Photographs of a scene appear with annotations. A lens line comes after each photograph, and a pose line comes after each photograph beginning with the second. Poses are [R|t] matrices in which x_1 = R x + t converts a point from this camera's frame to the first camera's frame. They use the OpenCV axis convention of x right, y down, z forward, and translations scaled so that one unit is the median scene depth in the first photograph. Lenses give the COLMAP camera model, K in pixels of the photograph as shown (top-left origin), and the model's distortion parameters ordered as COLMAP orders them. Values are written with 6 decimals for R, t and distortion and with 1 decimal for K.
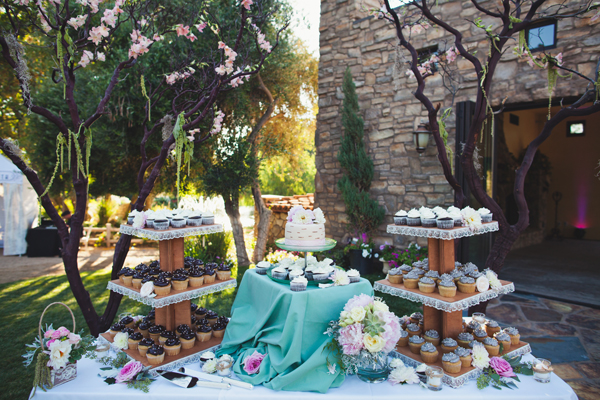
lens RADIAL K [[420.1, 0, 300.0], [0, 420.1, 200.0], [0, 0, 1]] dist [-0.046440, 0.002339]
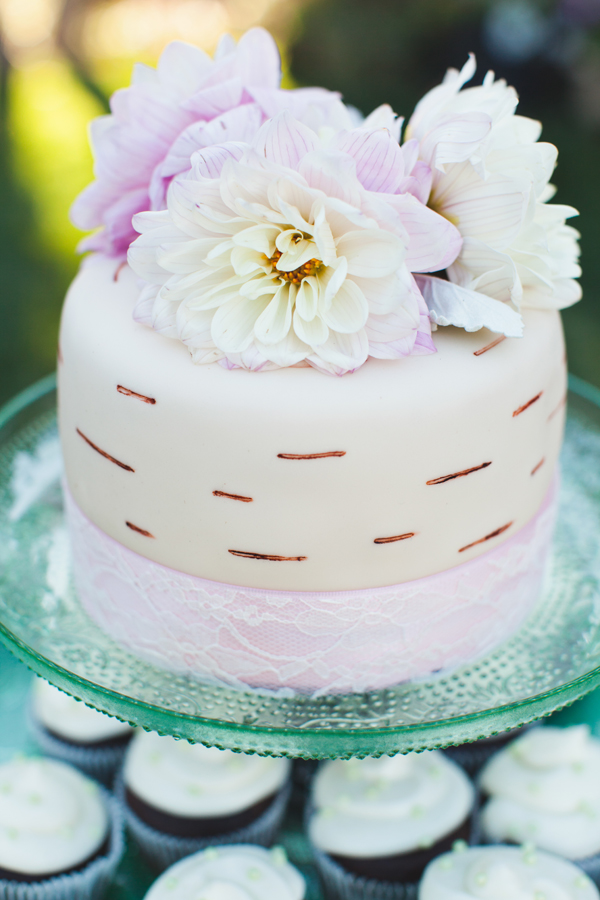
lens RADIAL K [[1367.5, 0, 300.0], [0, 1367.5, 450.0], [0, 0, 1]] dist [-0.195664, 0.041569]
pose [[0.998886, -0.021688, 0.041908, -0.001367], [0.000118, 0.889268, 0.457387, -0.030659], [-0.047187, -0.456872, 0.888280, 0.733118]]
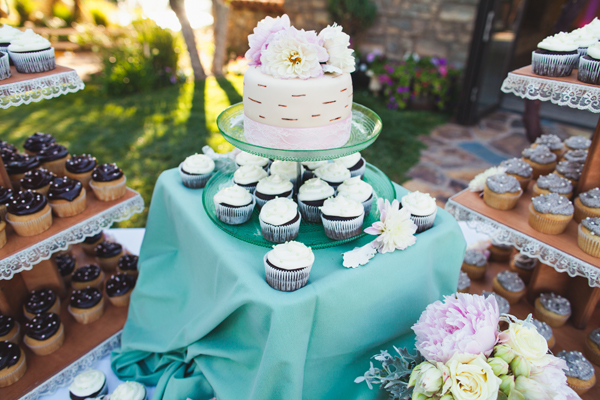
lens RADIAL K [[420.1, 0, 300.0], [0, 420.1, 200.0], [0, 0, 1]] dist [-0.046440, 0.002339]
pose [[0.996970, -0.033184, 0.070349, -0.014236], [-0.002064, 0.892823, 0.450403, -0.006396], [-0.077755, -0.449184, 0.890049, 0.607462]]
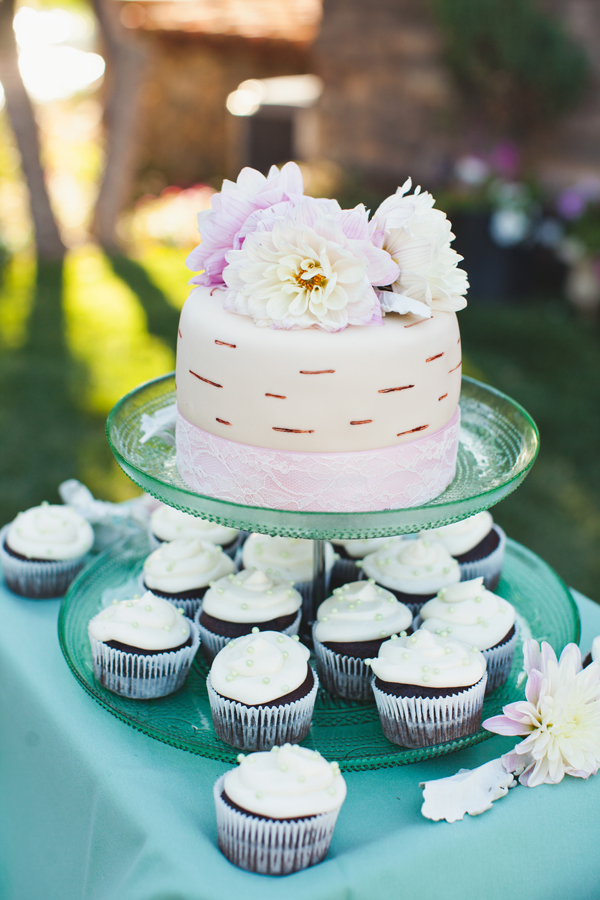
lens RADIAL K [[1367.5, 0, 300.0], [0, 1367.5, 450.0], [0, 0, 1]] dist [-0.195664, 0.041569]
pose [[0.999467, -0.000858, 0.032626, -0.008893], [-0.009790, 0.945732, 0.324801, -0.042594], [-0.031134, -0.324948, 0.945219, 0.536729]]
